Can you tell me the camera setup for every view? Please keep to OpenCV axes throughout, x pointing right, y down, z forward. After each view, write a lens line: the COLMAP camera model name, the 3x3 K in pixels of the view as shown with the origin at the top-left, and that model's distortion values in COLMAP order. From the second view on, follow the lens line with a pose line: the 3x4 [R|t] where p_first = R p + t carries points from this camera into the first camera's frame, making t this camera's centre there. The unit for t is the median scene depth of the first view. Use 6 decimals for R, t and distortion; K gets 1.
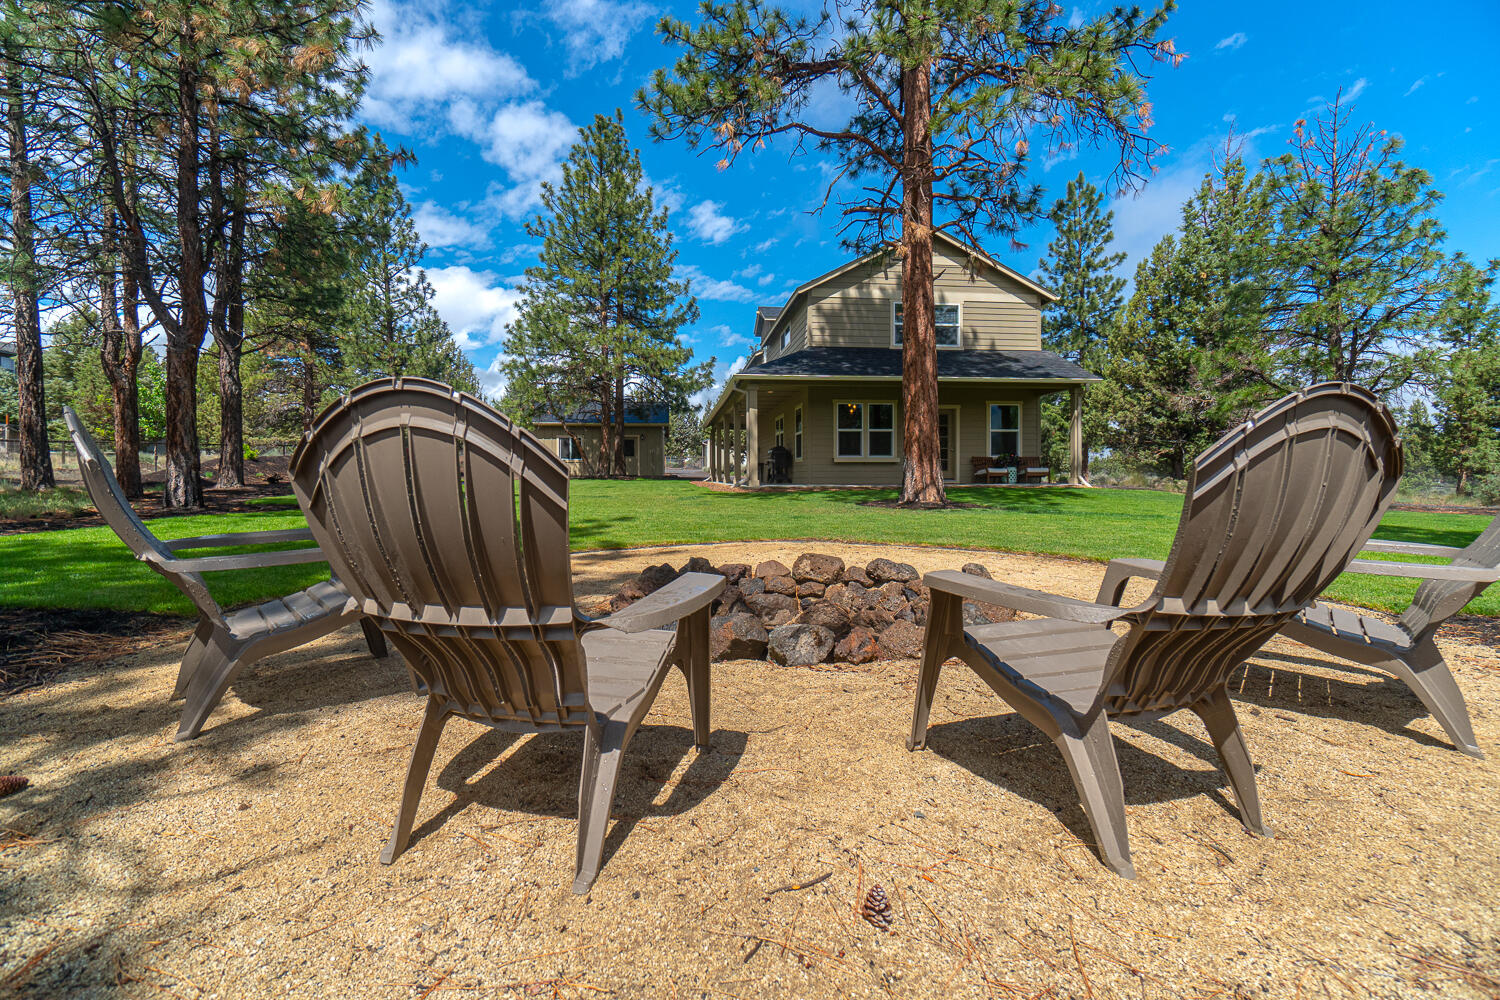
lens RADIAL K [[644.3, 0, 756.4], [0, 644.3, 482.5], [0, 0, 1]] dist [-0.000665, -0.000057]
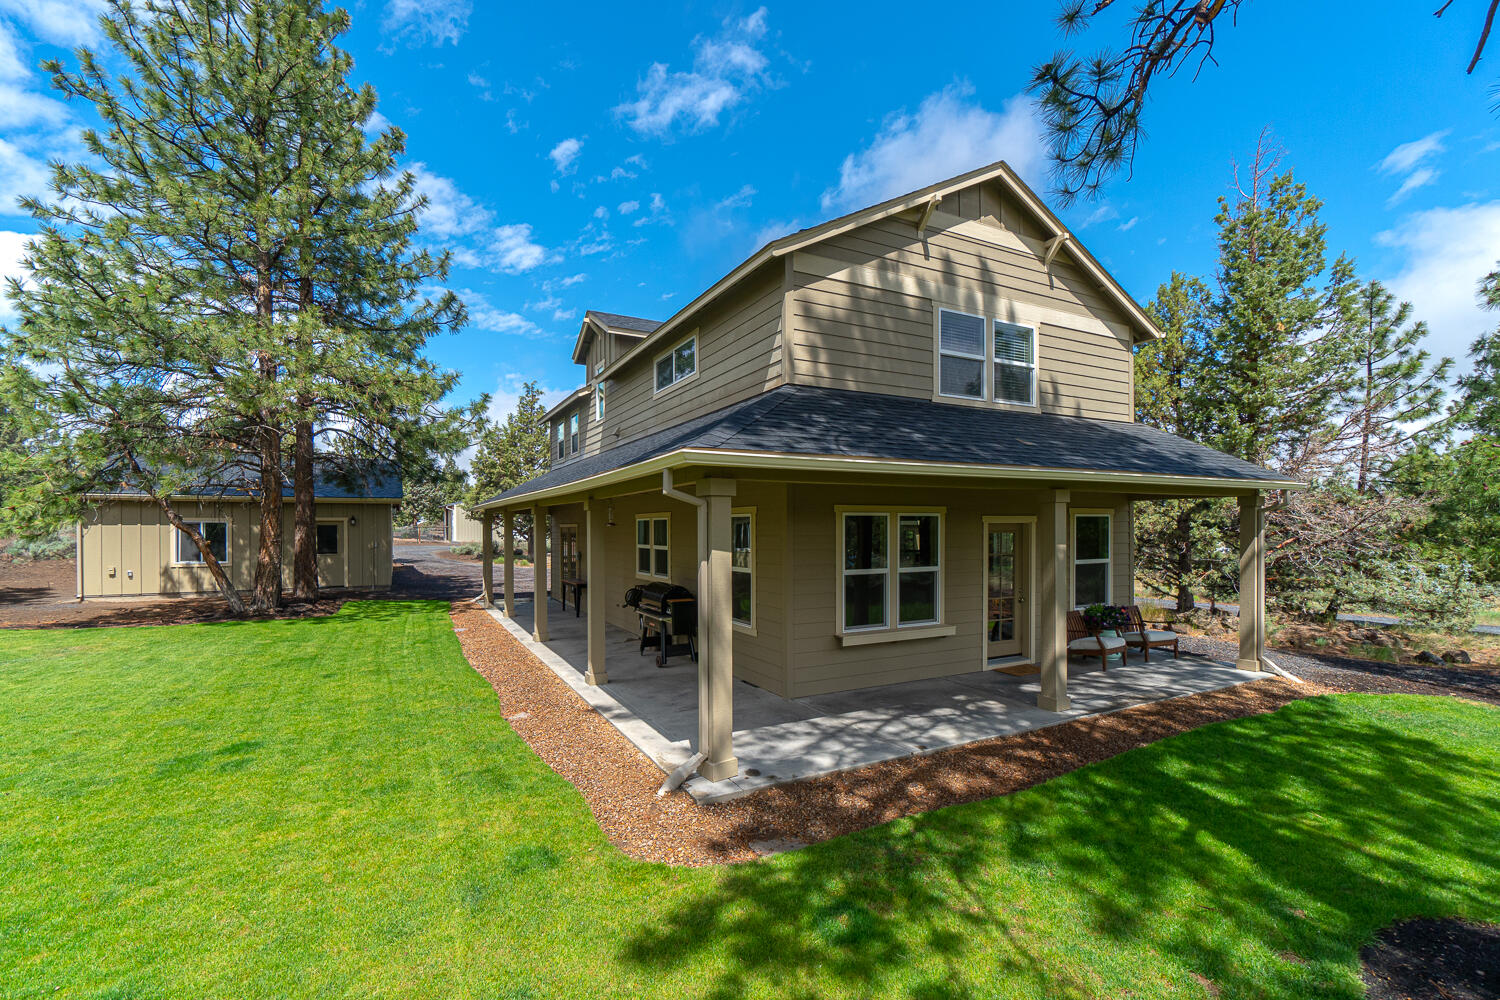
lens RADIAL K [[661.6, 0, 749.9], [0, 661.6, 533.6], [0, 0, 1]] dist [-0.000481, -0.000040]
pose [[0.934544, -0.002404, 0.355839, -0.099828], [0.003197, 0.999994, -0.001640, -0.105684], [-0.355833, 0.002670, 0.934546, 0.572037]]
